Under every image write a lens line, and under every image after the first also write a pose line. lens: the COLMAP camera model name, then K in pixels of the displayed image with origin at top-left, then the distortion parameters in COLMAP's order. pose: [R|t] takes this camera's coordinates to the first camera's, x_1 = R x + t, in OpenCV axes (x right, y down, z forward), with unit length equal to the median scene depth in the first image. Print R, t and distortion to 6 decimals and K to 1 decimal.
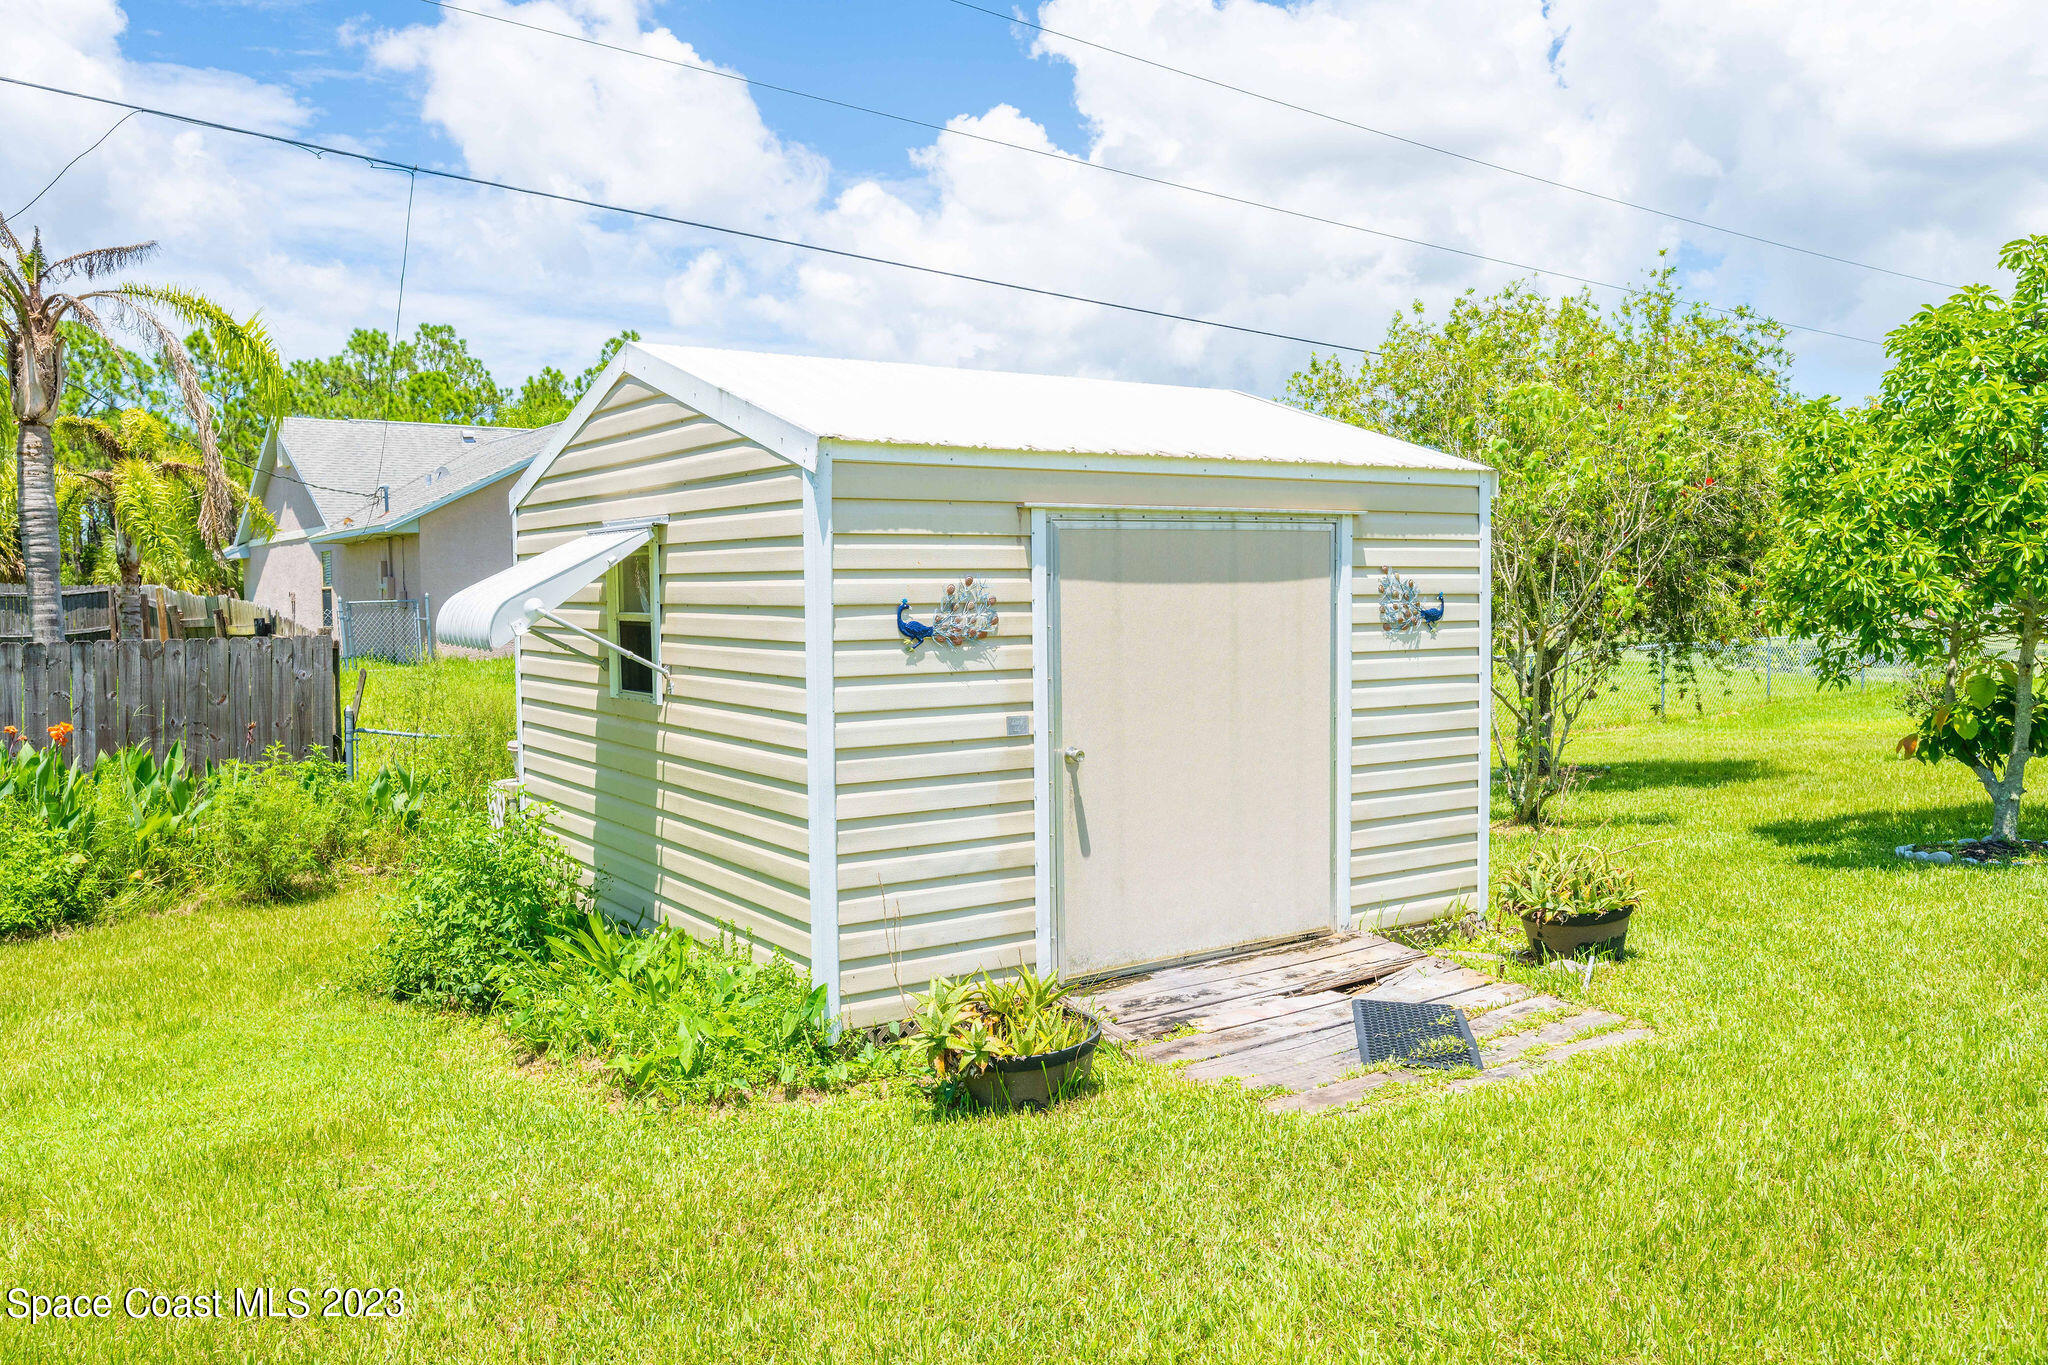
lens RADIAL K [[1548.9, 0, 1024.0], [0, 1548.9, 682.5], [0, 0, 1]] dist [-0.005173, -0.001652]
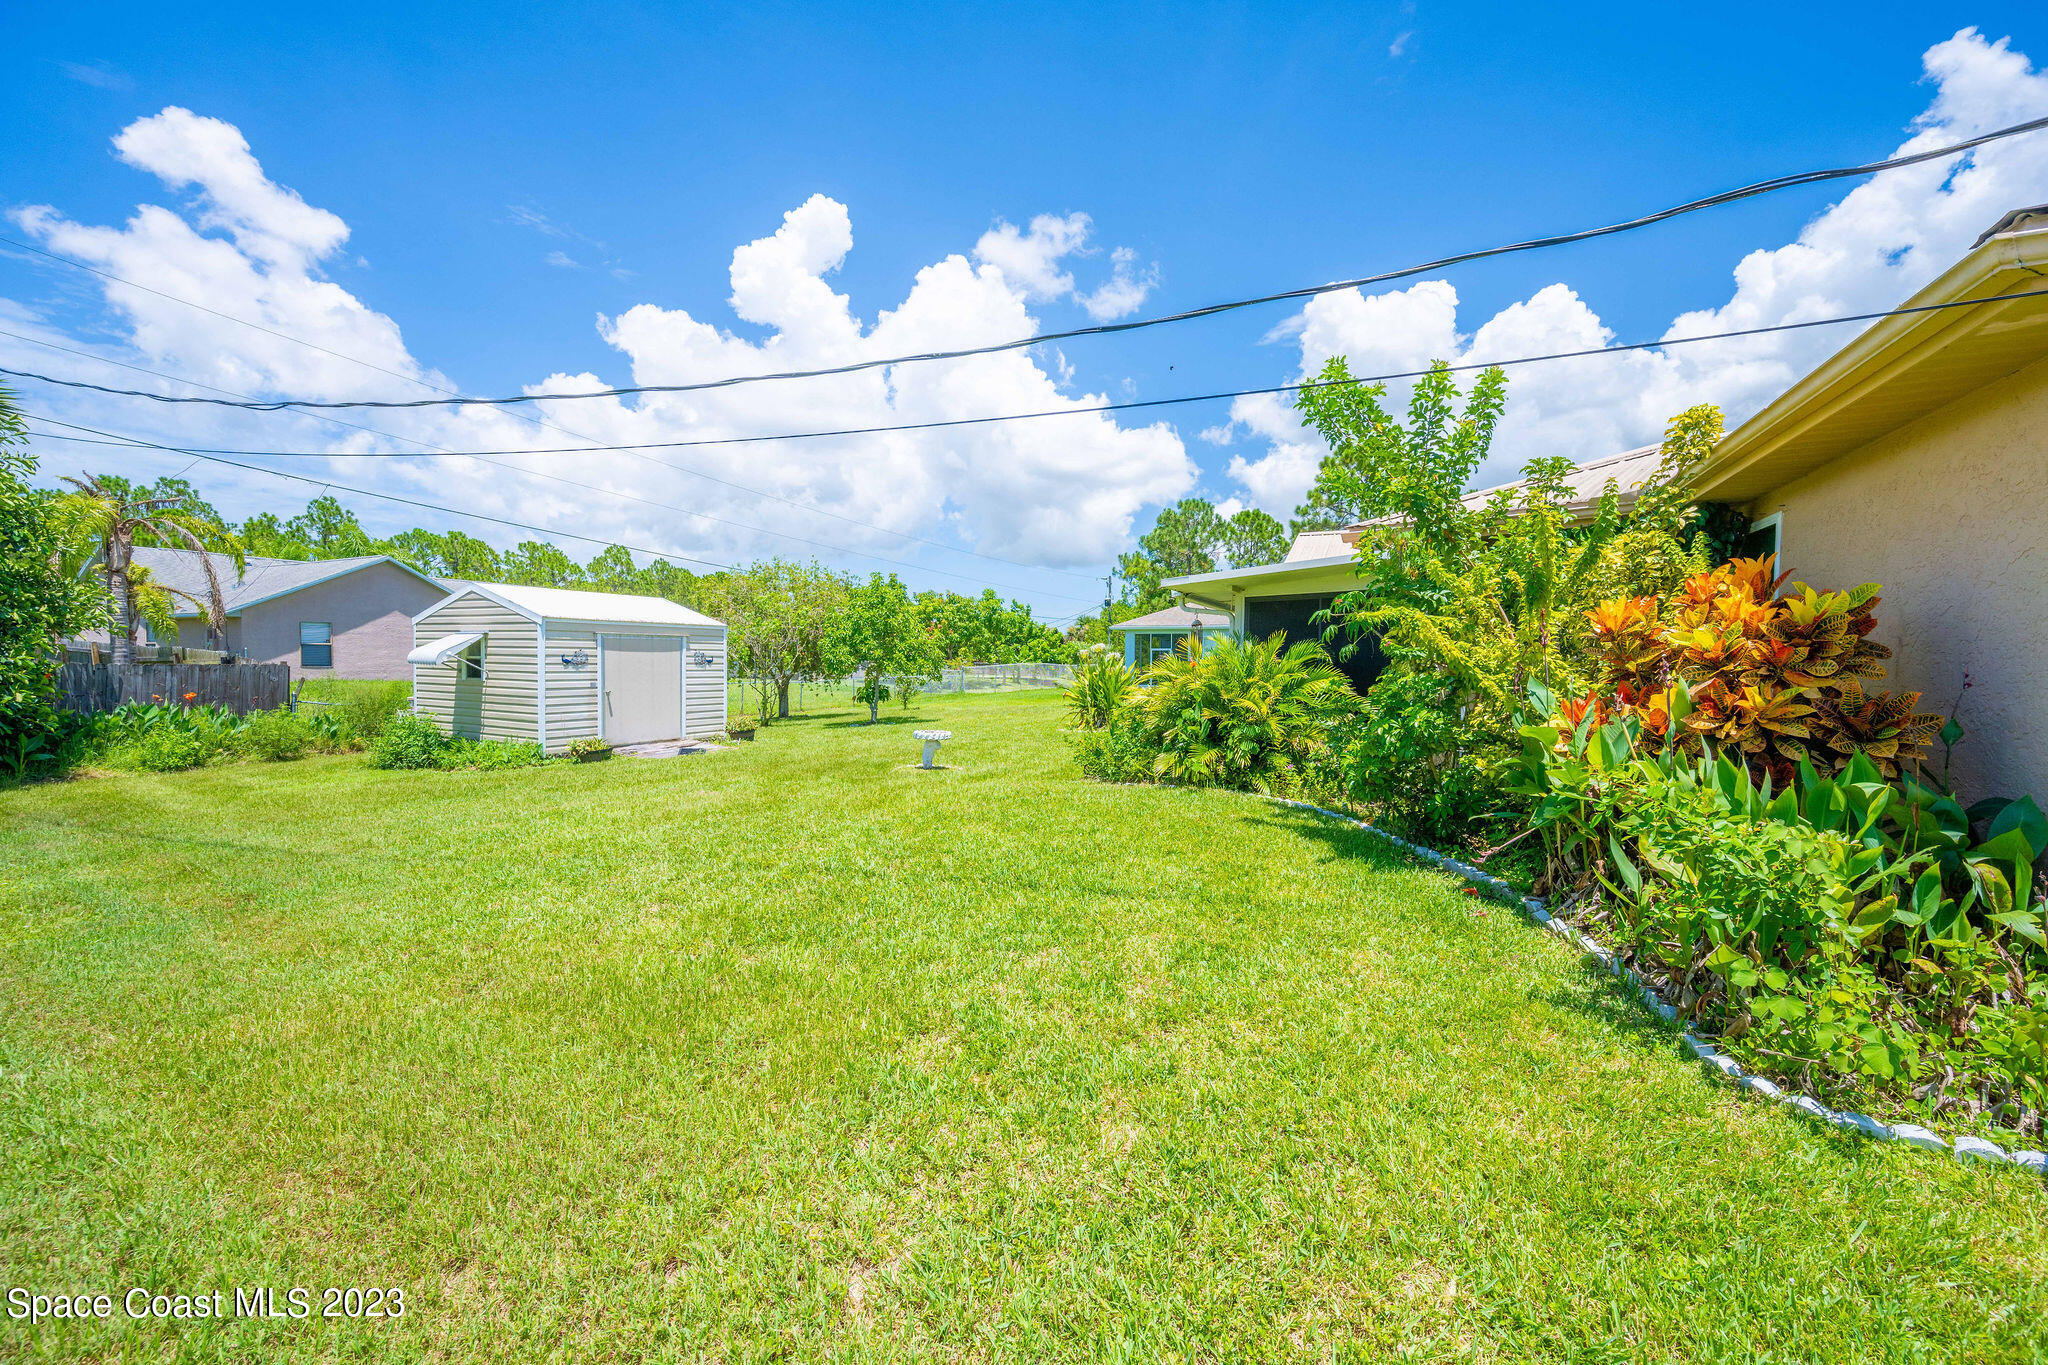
lens RADIAL K [[790.3, 0, 1024.0], [0, 790.3, 682.5], [0, 0, 1]] dist [-0.001699, -0.000101]
pose [[0.878055, 0.007632, 0.478499, -0.003252], [0.007616, 0.999523, -0.029918, 0.085210], [-0.478499, 0.029914, 0.877578, -1.294520]]
